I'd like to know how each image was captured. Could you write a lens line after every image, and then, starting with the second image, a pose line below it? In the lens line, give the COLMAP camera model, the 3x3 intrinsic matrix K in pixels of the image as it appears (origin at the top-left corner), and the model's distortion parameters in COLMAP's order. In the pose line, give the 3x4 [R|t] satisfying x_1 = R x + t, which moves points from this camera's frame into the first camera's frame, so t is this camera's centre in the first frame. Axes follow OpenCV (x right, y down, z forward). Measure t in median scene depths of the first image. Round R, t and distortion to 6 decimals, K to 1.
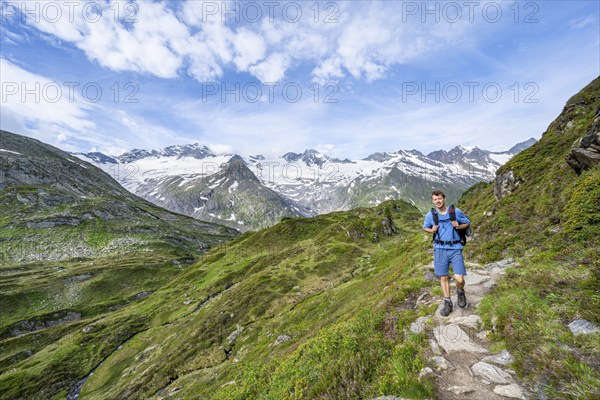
lens RADIAL K [[238.2, 0, 298.0], [0, 238.2, 196.5], [0, 0, 1]] dist [0.001262, -0.000091]
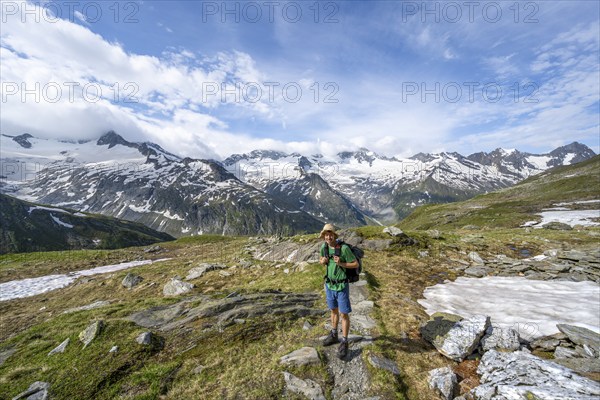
lens RADIAL K [[238.1, 0, 299.6], [0, 238.1, 198.3], [0, 0, 1]] dist [0.001177, 0.000186]
pose [[0.984338, 0.029422, -0.173817, -0.055300], [-0.011950, 0.994843, 0.100724, -0.092043], [0.175884, -0.097070, 0.979613, -0.327128]]
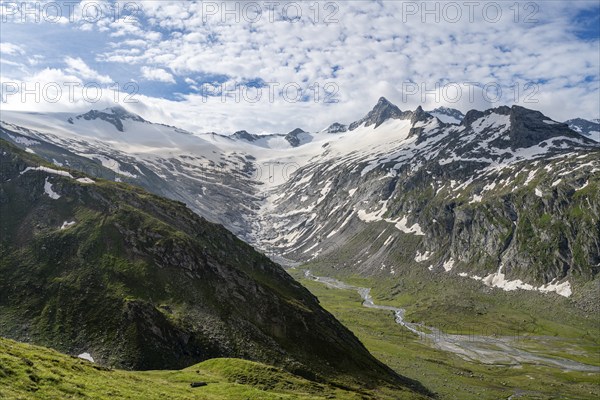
lens RADIAL K [[466.7, 0, 300.0], [0, 466.7, 200.0], [0, 0, 1]] dist [-0.010031, 0.002407]
pose [[0.428012, -0.027164, -0.903365, -0.035791], [0.091613, 0.995704, 0.013466, -0.049853], [0.899118, -0.088523, 0.428662, -0.196693]]
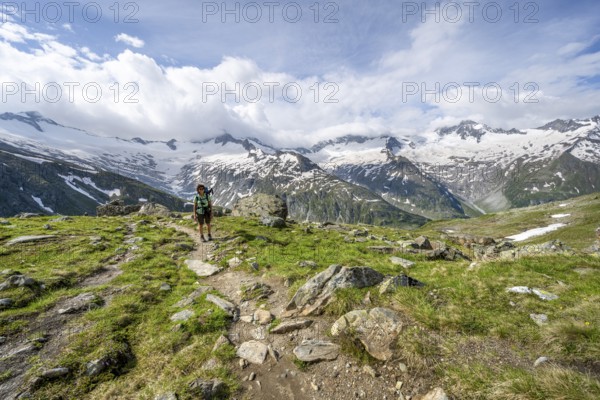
lens RADIAL K [[238.1, 0, 299.6], [0, 238.1, 198.3], [0, 0, 1]] dist [0.001177, 0.000186]
pose [[0.856447, 0.051472, -0.513662, -0.027159], [0.042298, 0.984674, 0.169195, -0.109344], [0.514499, -0.166634, 0.841144, -0.351067]]
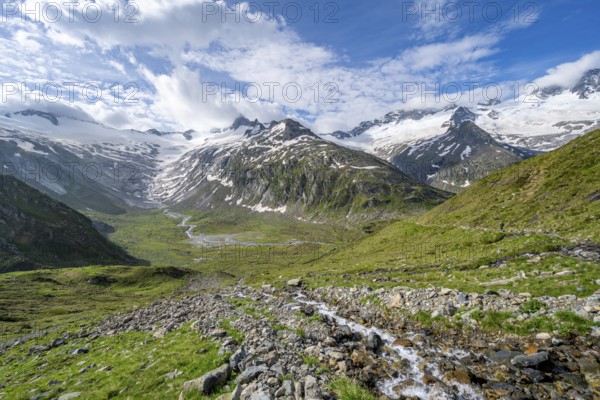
lens RADIAL K [[252.1, 0, 300.0], [0, 252.1, 200.0], [0, 0, 1]] dist [-0.000818, 0.000097]
pose [[0.699476, 0.041797, -0.713433, 0.004402], [0.092365, 0.984628, 0.148244, -0.033659], [0.708662, -0.169589, 0.684863, -0.135396]]
